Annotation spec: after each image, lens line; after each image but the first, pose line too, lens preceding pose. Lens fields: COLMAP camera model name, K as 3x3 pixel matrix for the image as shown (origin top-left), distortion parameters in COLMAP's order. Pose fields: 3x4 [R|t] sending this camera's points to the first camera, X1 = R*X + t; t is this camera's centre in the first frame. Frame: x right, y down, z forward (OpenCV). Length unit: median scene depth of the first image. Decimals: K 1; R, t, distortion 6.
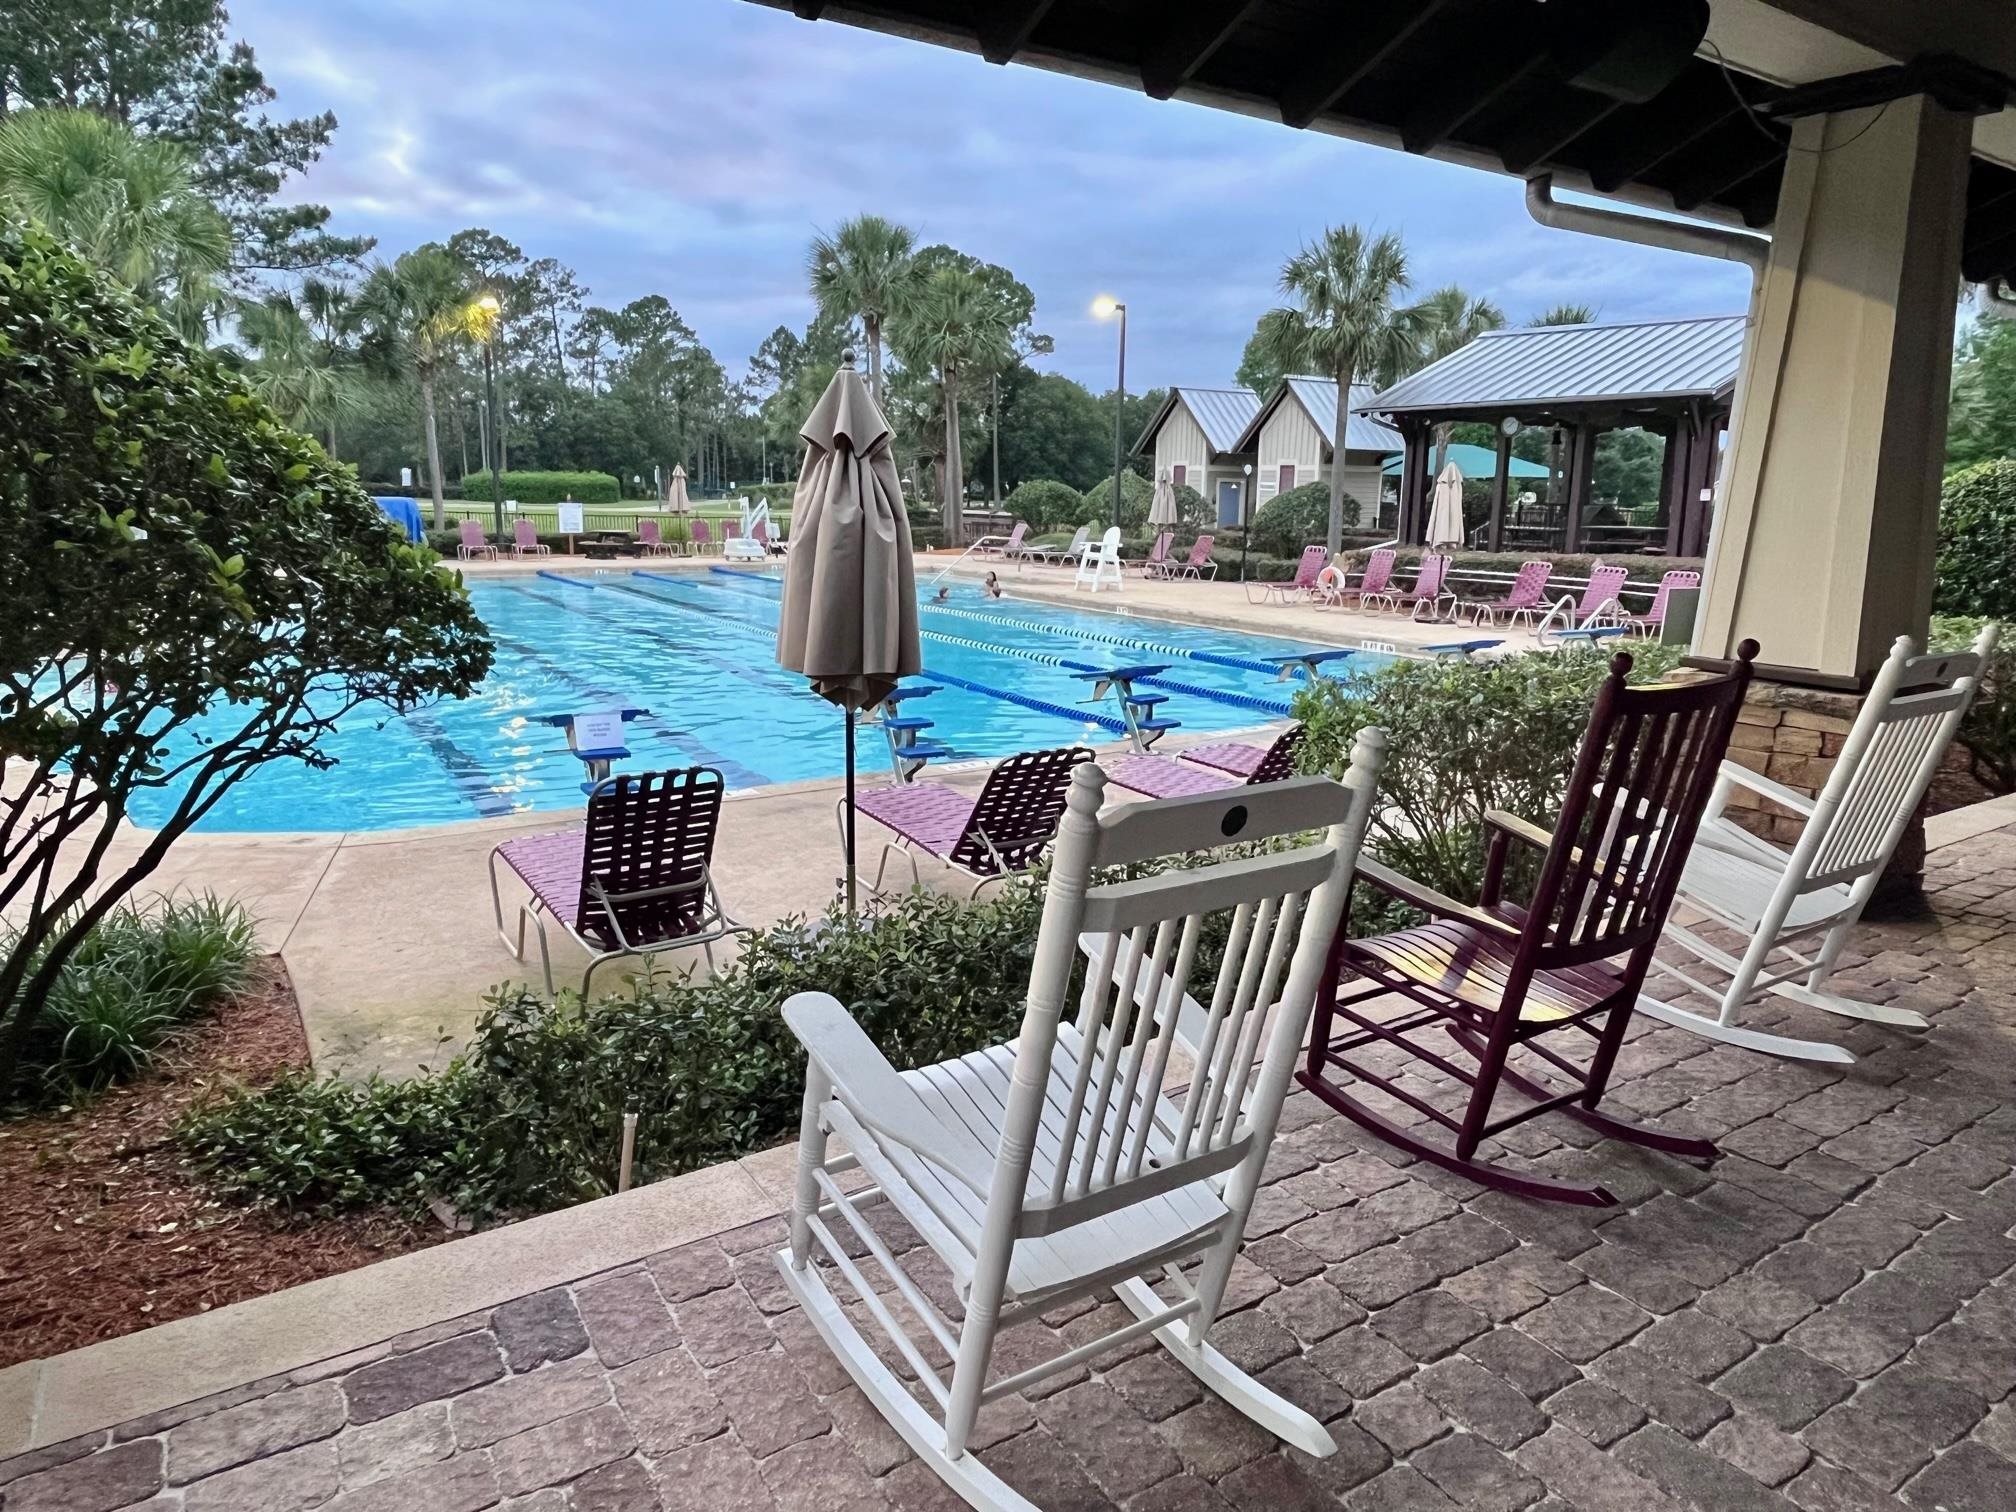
lens RADIAL K [[1212.3, 0, 1008.0], [0, 1212.3, 756.0], [0, 0, 1]] dist [0.001122, 0.001212]
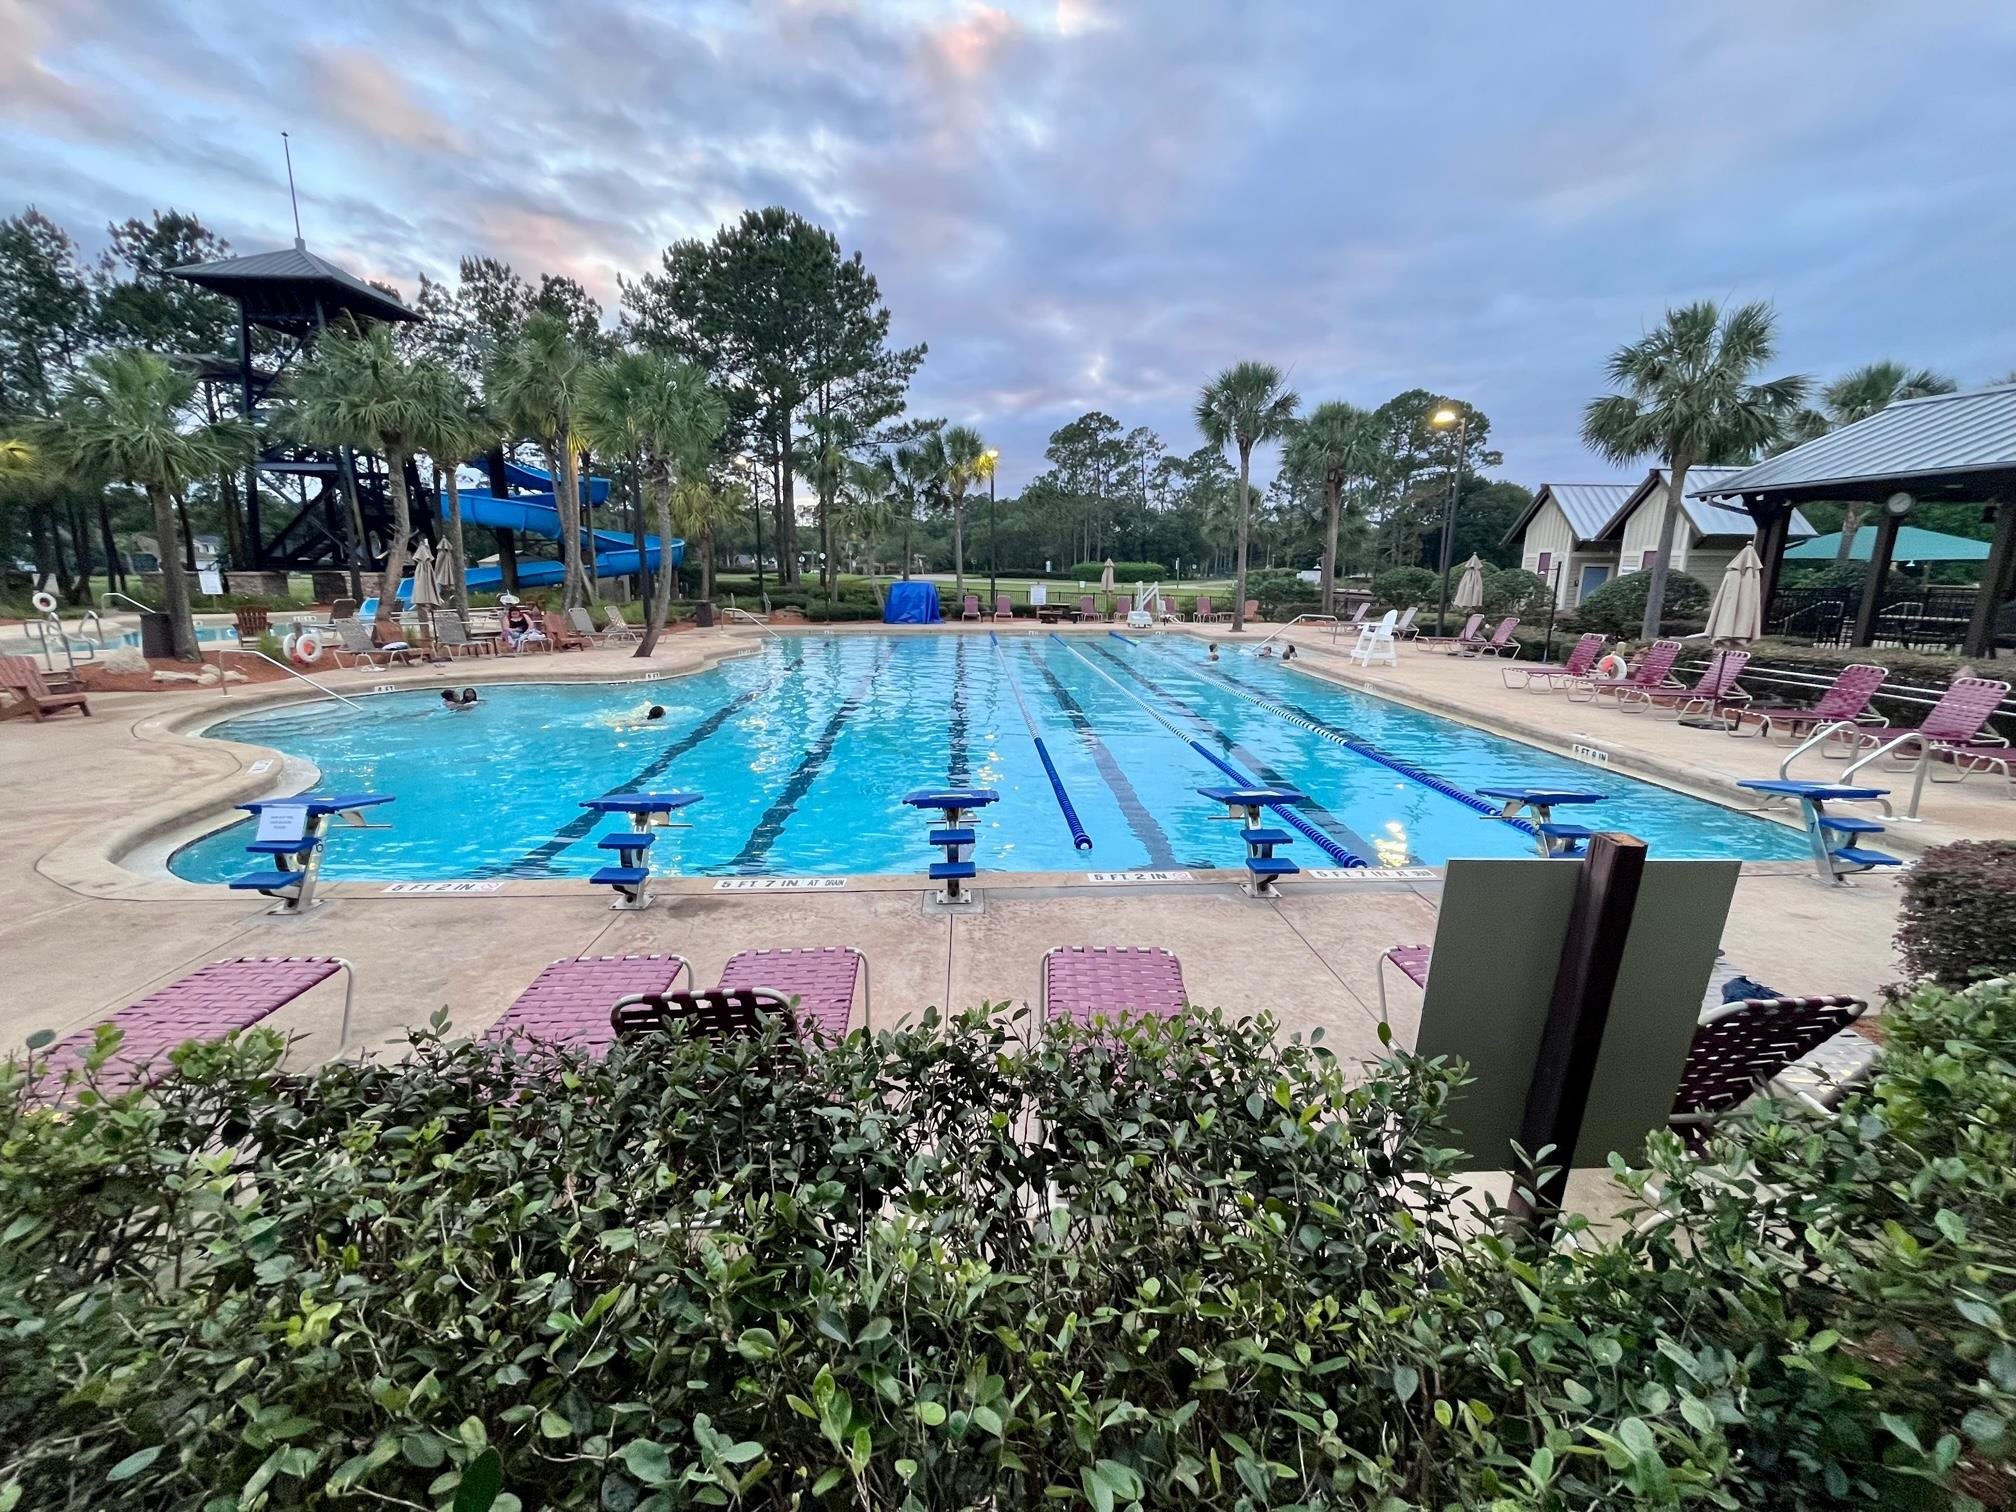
lens RADIAL K [[796.1, 0, 1008.0], [0, 796.1, 756.0], [0, 0, 1]] dist [0.000022, 0.000390]
pose [[0.870423, 0.107079, -0.480518, 0.092373], [-0.102526, 0.994086, 0.035804, -0.027360], [0.481510, 0.018101, 0.876254, 0.115502]]
